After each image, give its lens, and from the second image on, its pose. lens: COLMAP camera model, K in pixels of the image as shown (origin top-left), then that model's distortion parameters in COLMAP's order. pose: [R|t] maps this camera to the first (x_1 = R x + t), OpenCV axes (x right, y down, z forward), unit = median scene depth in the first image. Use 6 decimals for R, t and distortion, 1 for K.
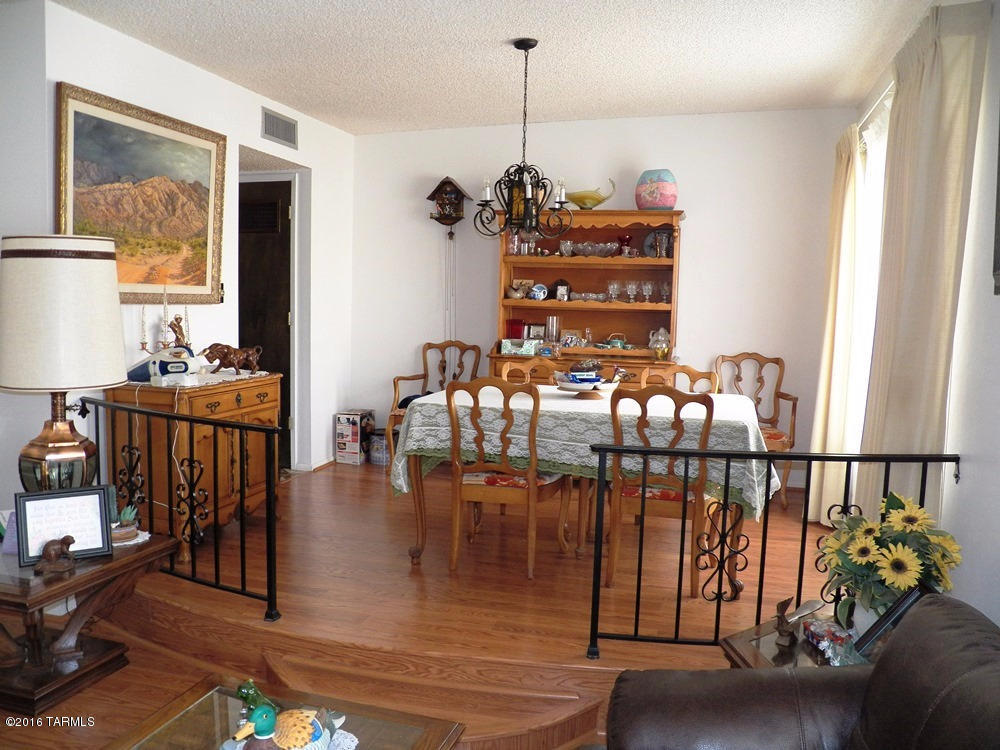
lens RADIAL K [[837.1, 0, 498.7], [0, 837.1, 384.2], [0, 0, 1]] dist [-0.070272, 0.018126]
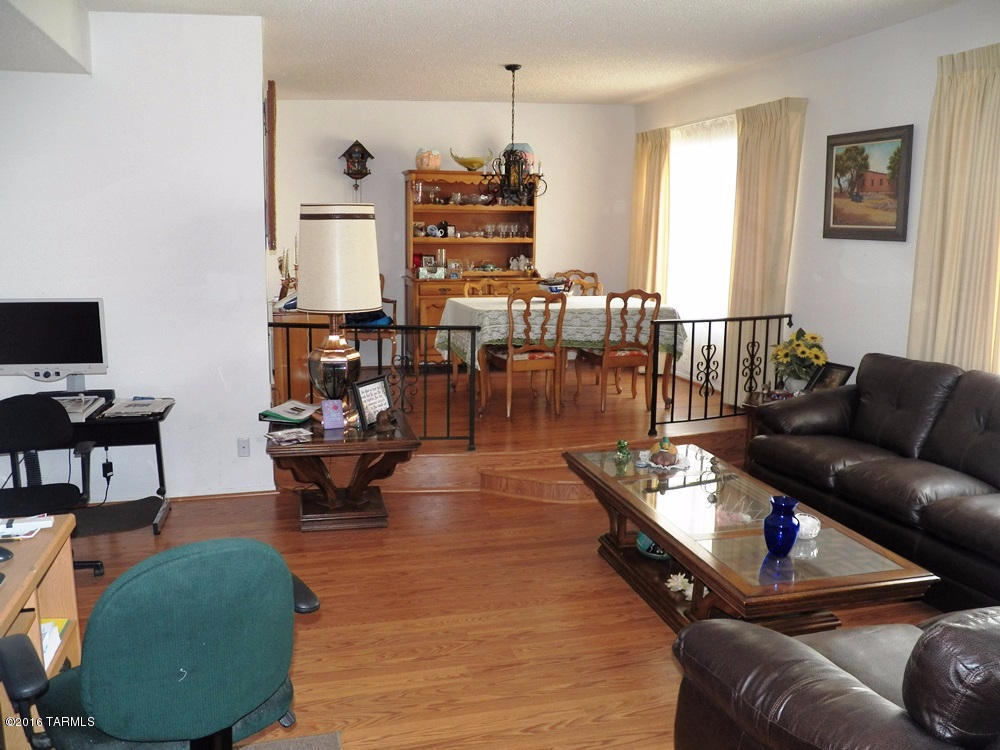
lens RADIAL K [[837.1, 0, 501.4], [0, 837.1, 372.6], [0, 0, 1]] dist [-0.070272, 0.018126]
pose [[0.862285, -0.101143, 0.496220, -0.677355], [0.063584, 0.993722, 0.092057, -0.002496], [-0.502416, -0.047828, 0.863302, -0.266146]]
